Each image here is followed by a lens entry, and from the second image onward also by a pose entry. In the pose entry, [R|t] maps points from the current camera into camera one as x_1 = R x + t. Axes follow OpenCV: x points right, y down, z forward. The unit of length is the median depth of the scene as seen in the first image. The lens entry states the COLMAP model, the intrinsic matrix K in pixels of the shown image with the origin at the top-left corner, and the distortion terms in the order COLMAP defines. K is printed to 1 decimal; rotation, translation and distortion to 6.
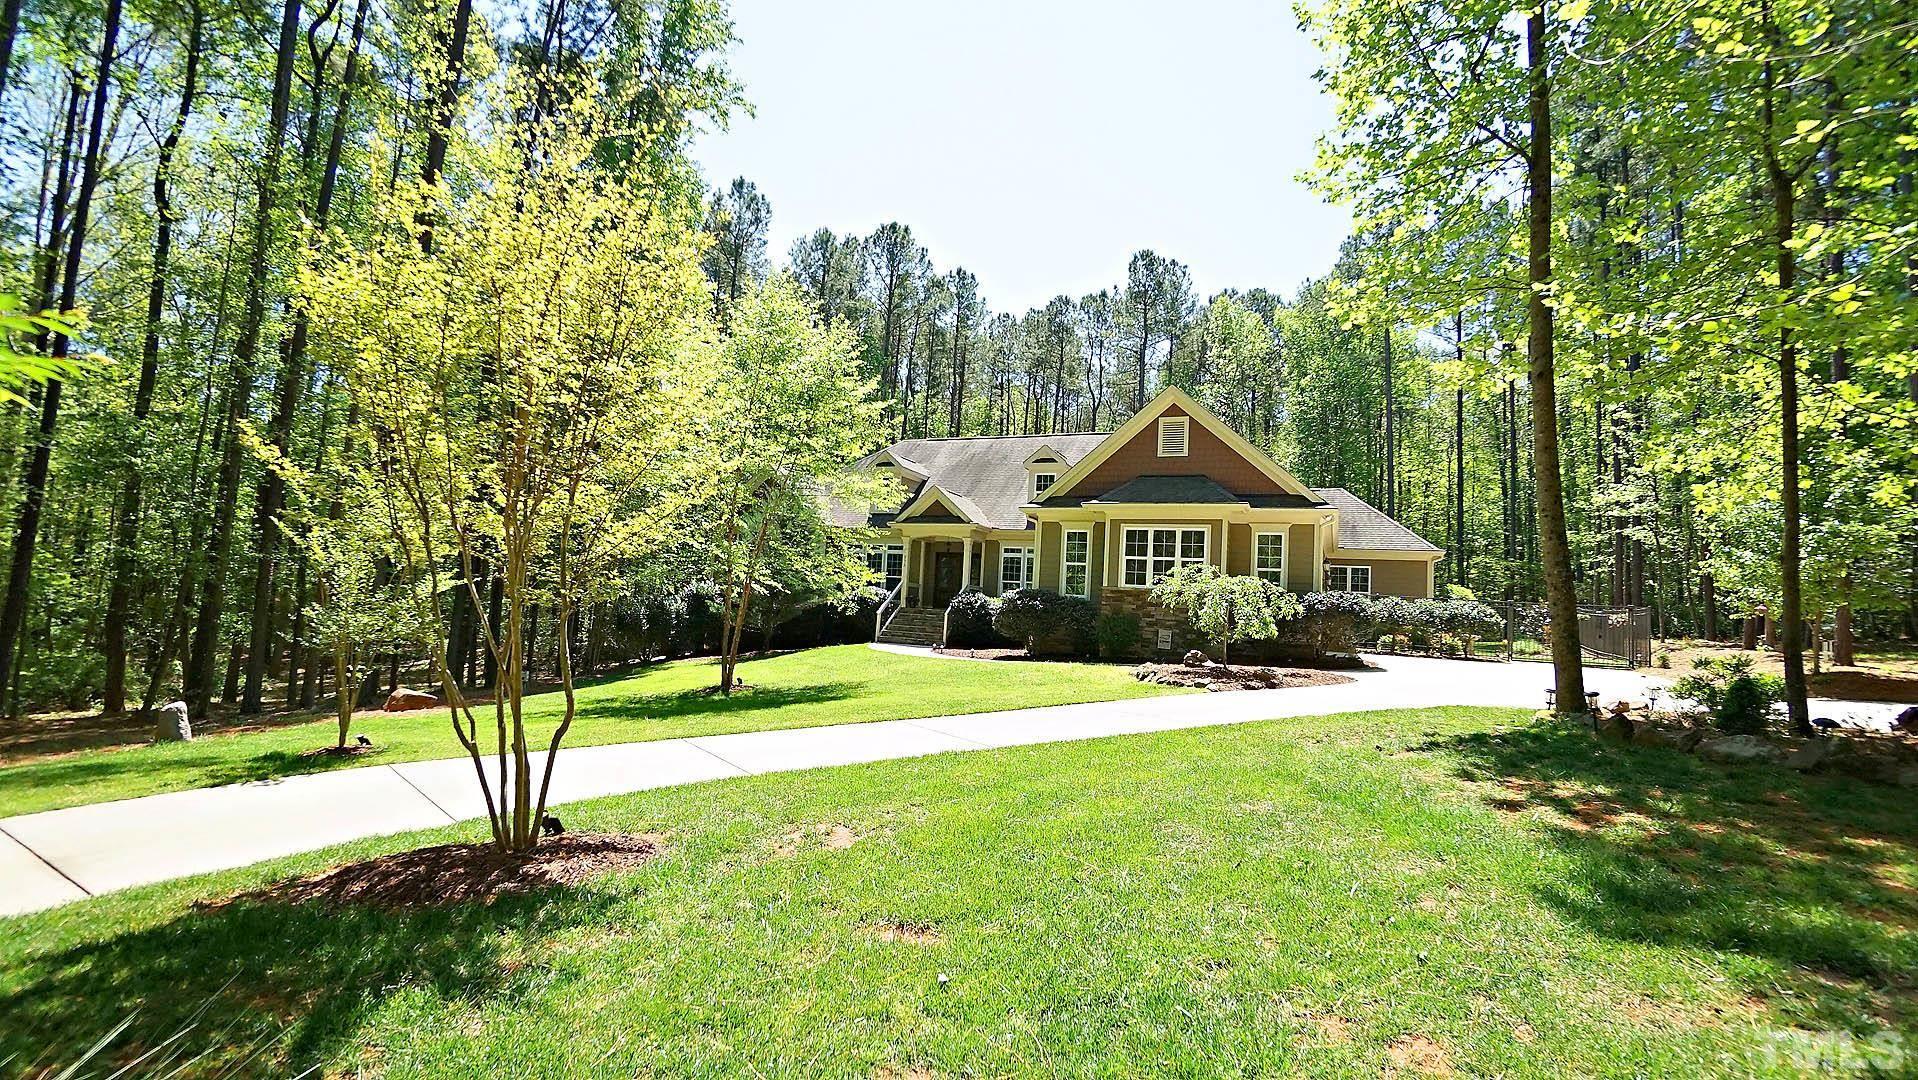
lens RADIAL K [[851.5, 0, 946.2], [0, 851.5, 541.0], [0, 0, 1]] dist [-0.060563, 0.023973]
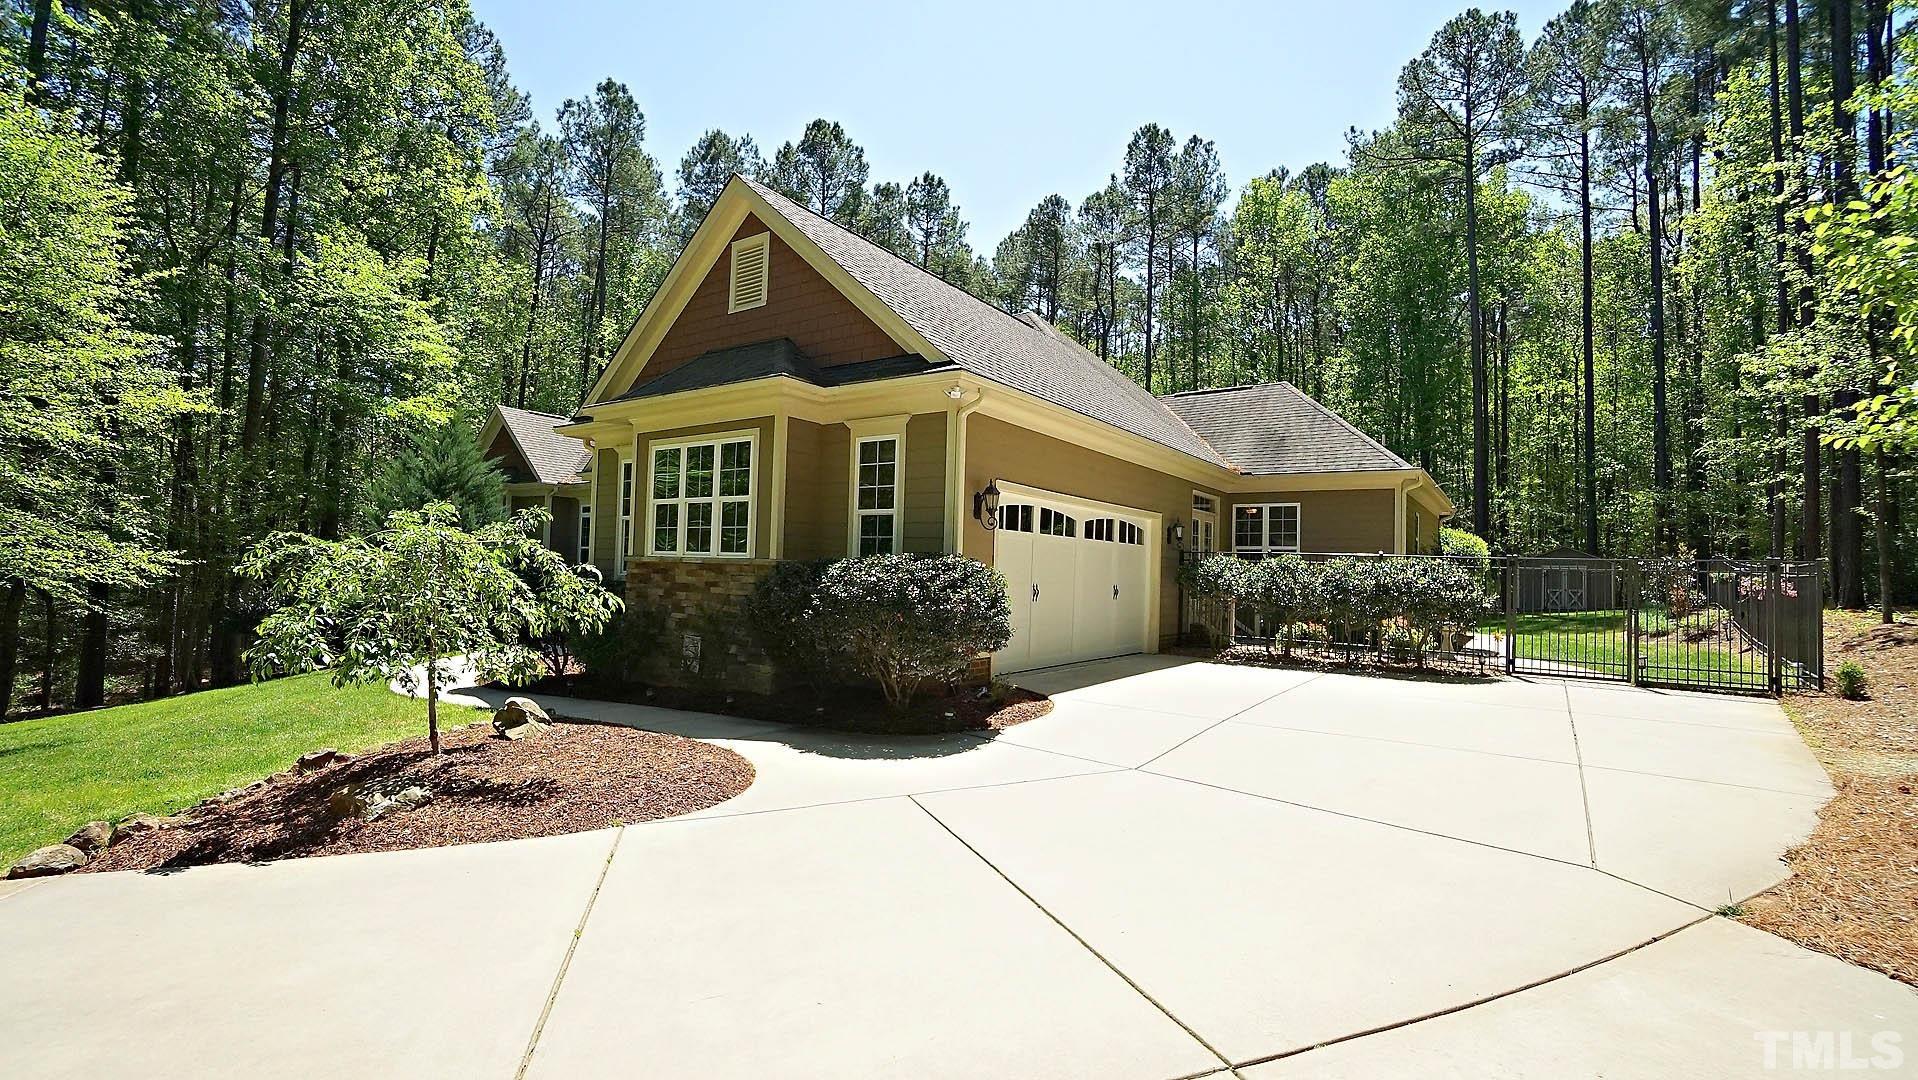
lens RADIAL K [[851.5, 0, 946.2], [0, 851.5, 541.0], [0, 0, 1]] dist [-0.060563, 0.023973]
pose [[0.984321, -0.038524, -0.172129, 0.454647], [0.045075, 0.998394, 0.034313, 0.032020], [0.170530, -0.041534, 0.984477, 0.465303]]
